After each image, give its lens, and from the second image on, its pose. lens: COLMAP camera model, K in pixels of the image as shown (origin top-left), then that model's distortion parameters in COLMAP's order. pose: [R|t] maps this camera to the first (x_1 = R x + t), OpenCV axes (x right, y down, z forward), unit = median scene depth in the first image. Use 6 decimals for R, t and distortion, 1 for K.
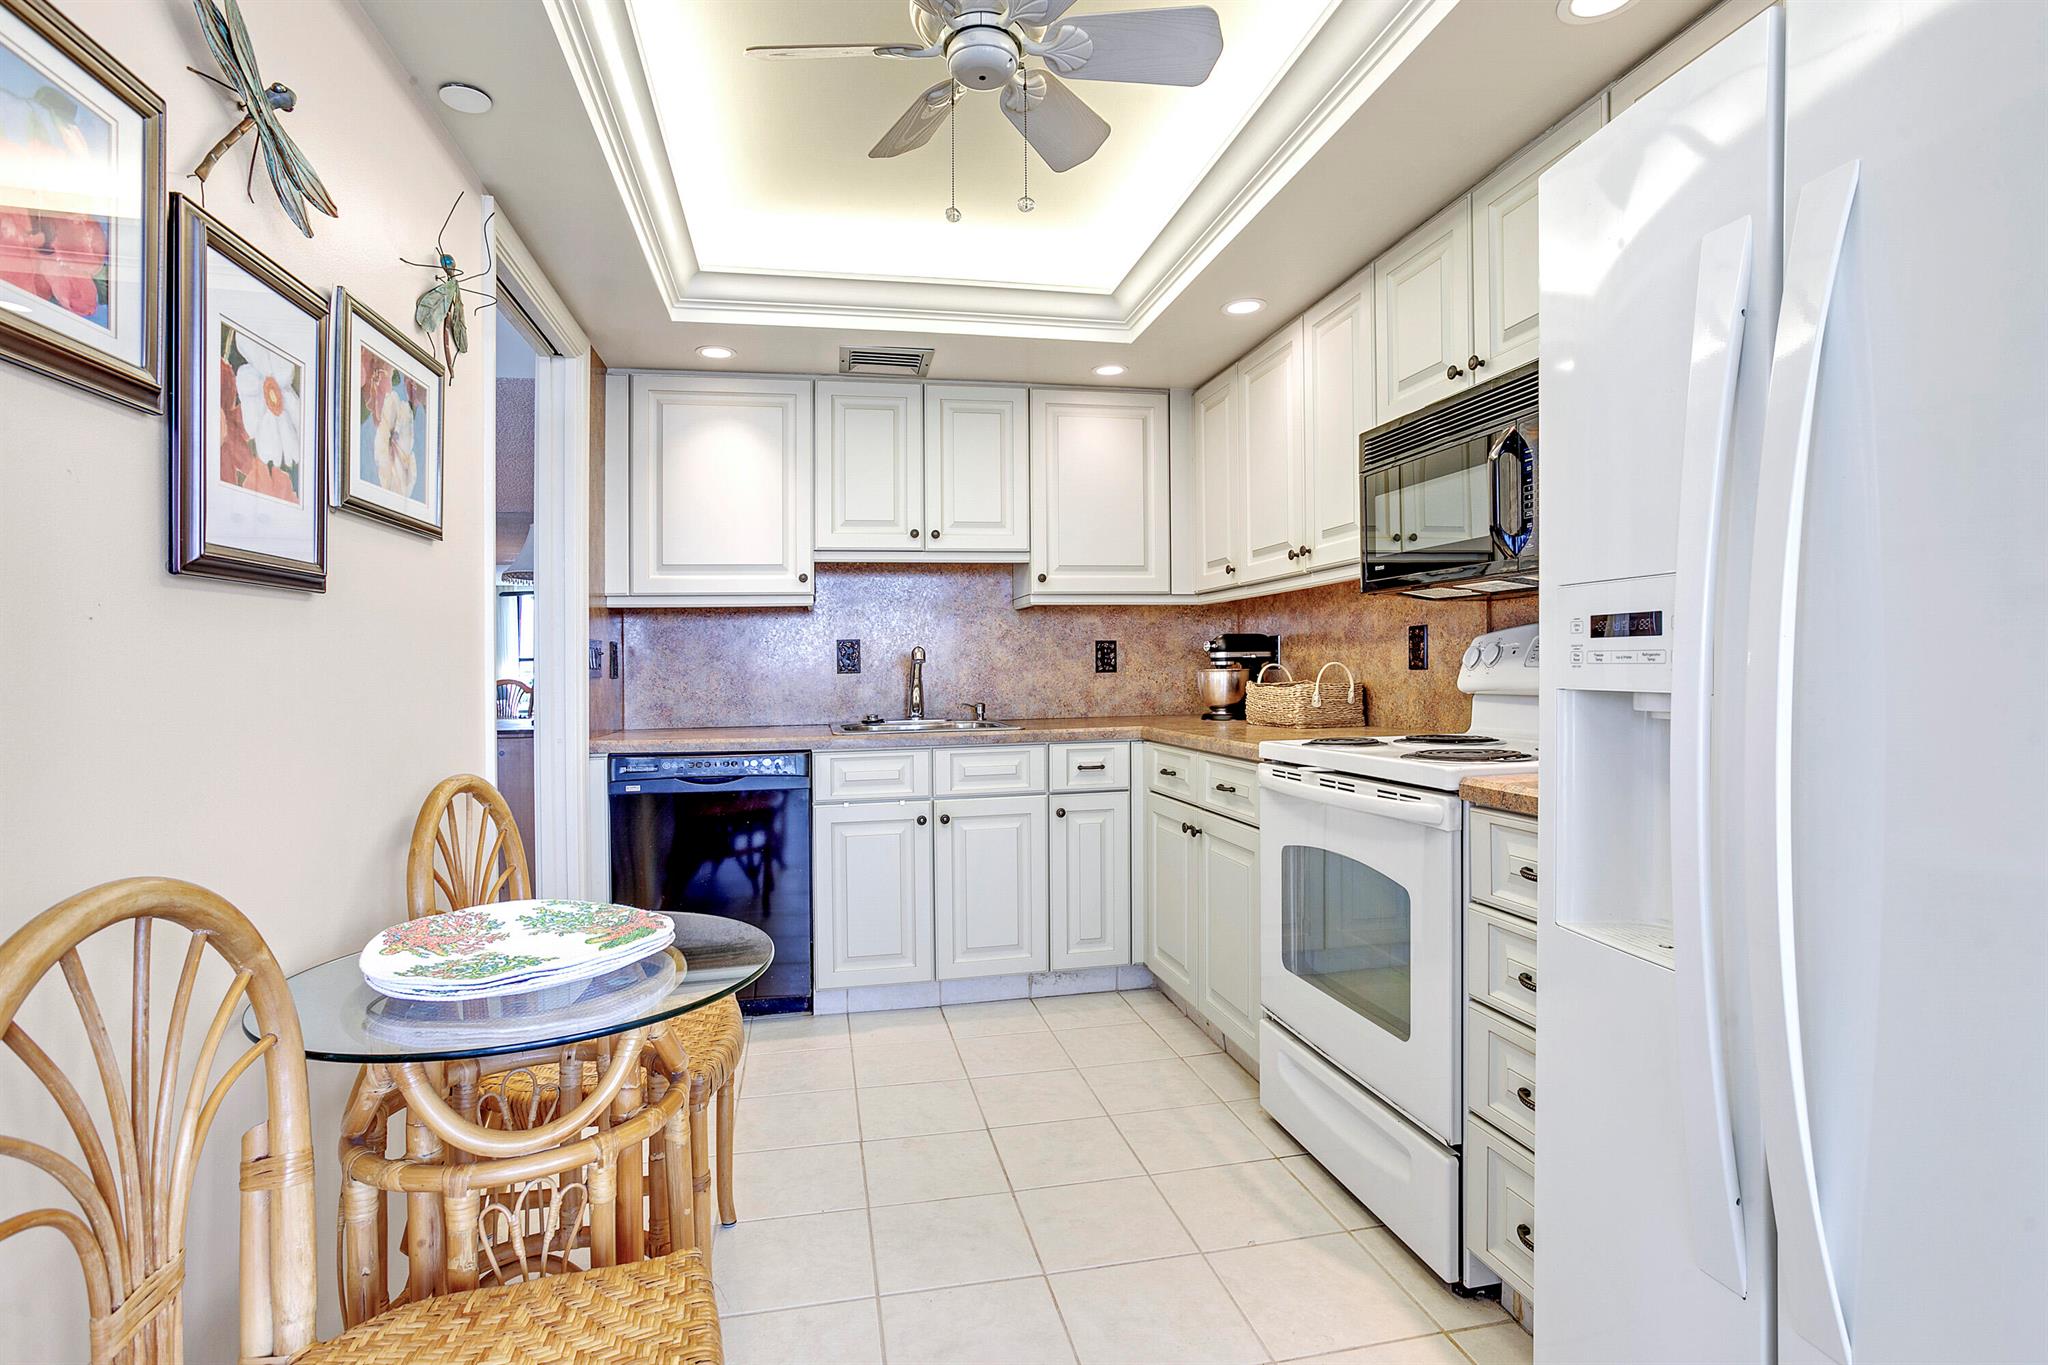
lens RADIAL K [[992.9, 0, 1024.8], [0, 992.9, 668.3], [0, 0, 1]] dist [-0.023361, 0.007355]
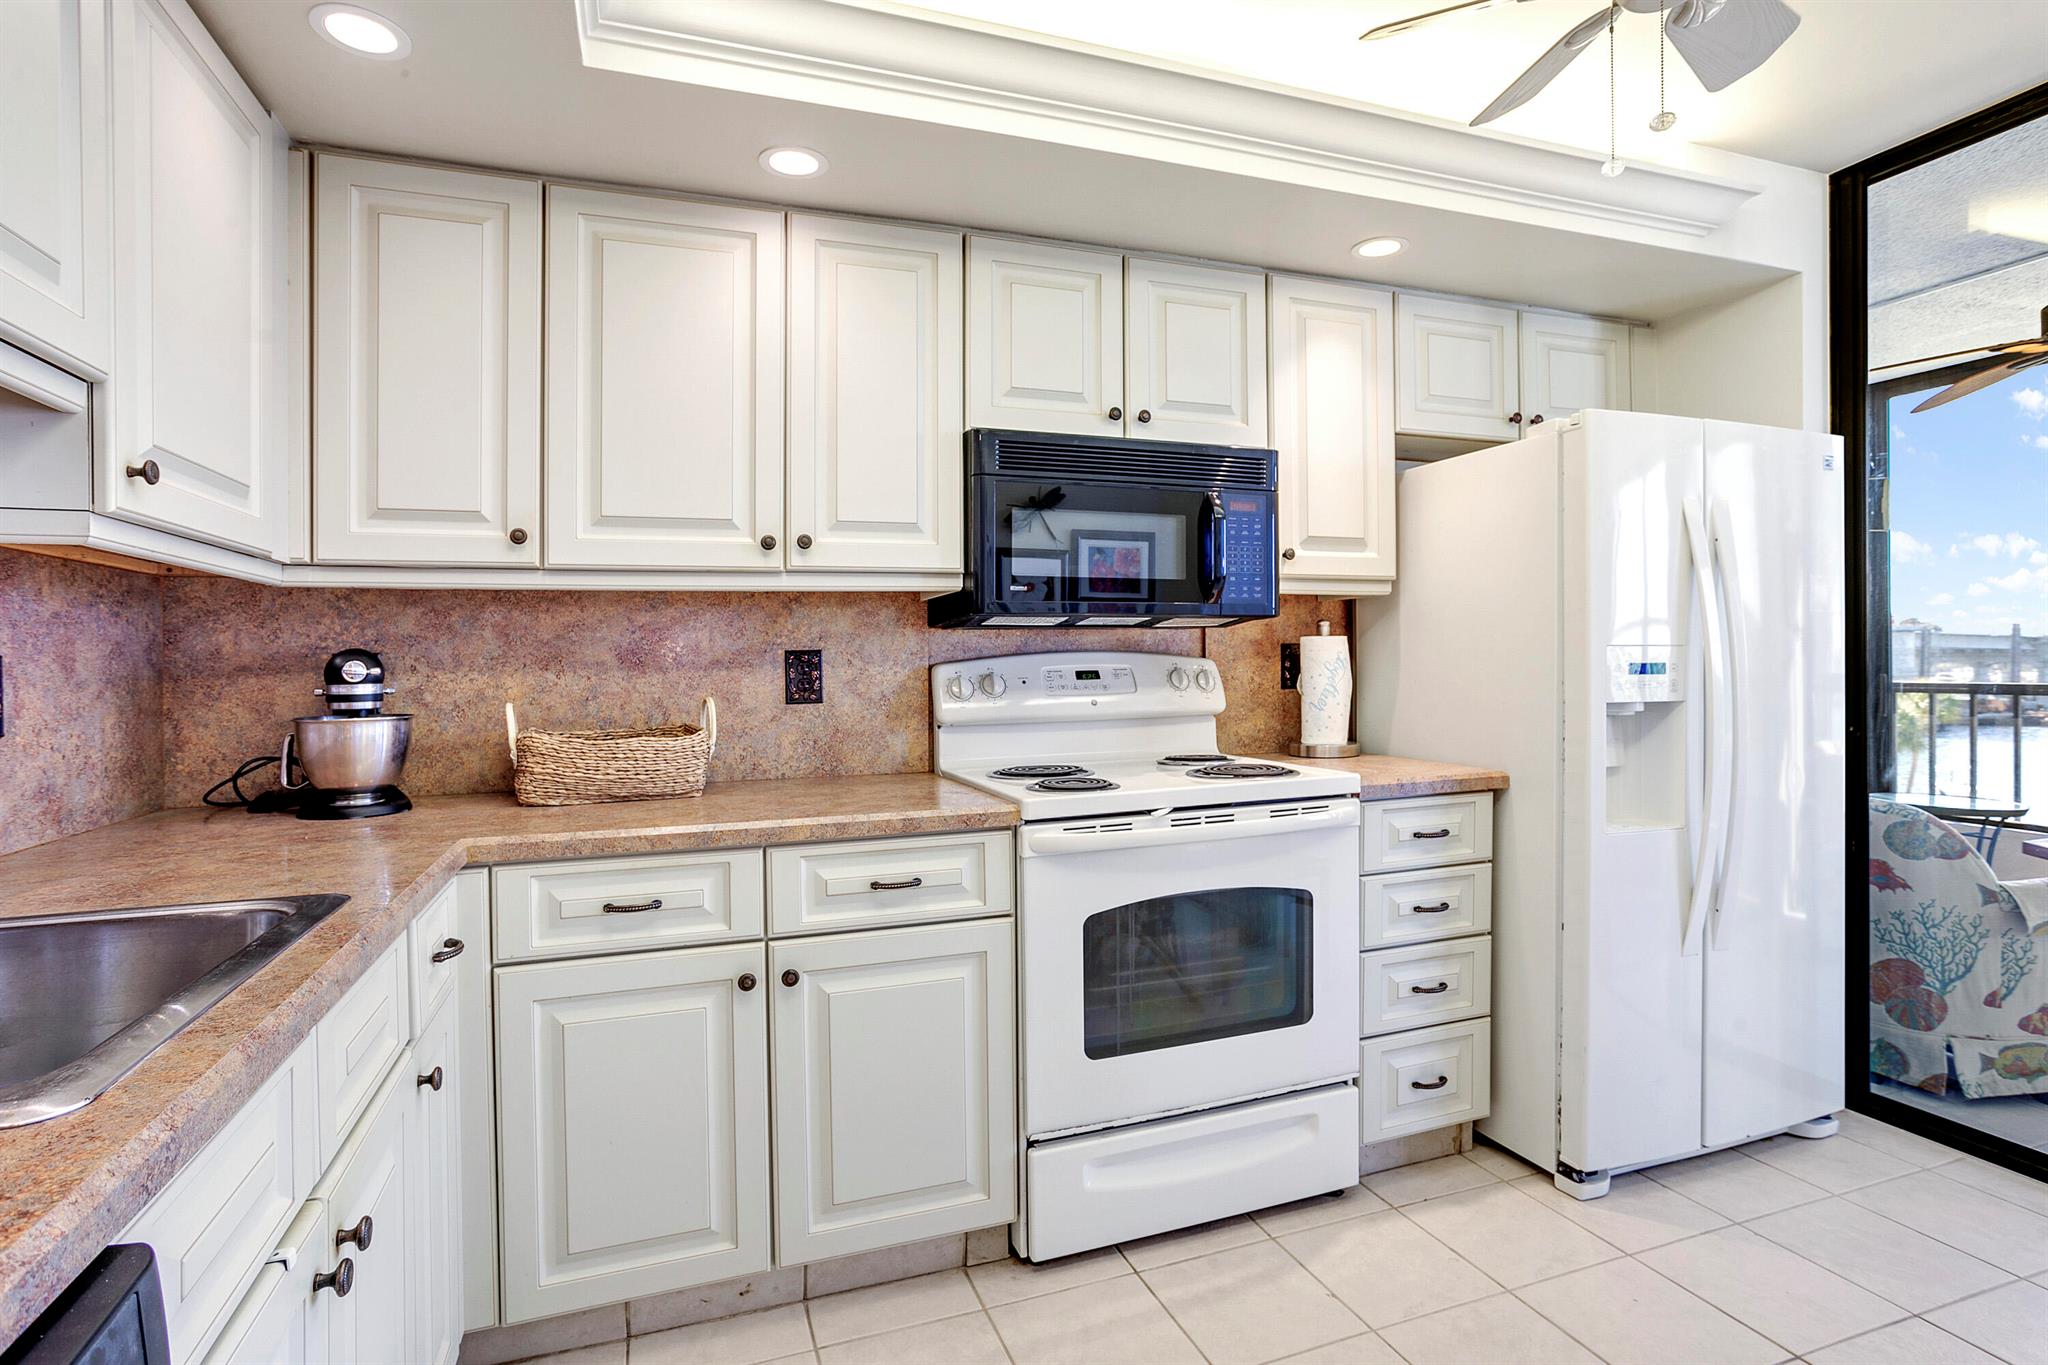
lens RADIAL K [[992.9, 0, 1025.0], [0, 992.9, 681.5], [0, 0, 1]] dist [-0.023361, 0.007355]
pose [[-0.129608, -0.003916, 0.991558, -0.471385], [0.015057, 0.999869, 0.005917, -0.020144], [-0.991451, 0.015696, -0.129532, 0.973204]]
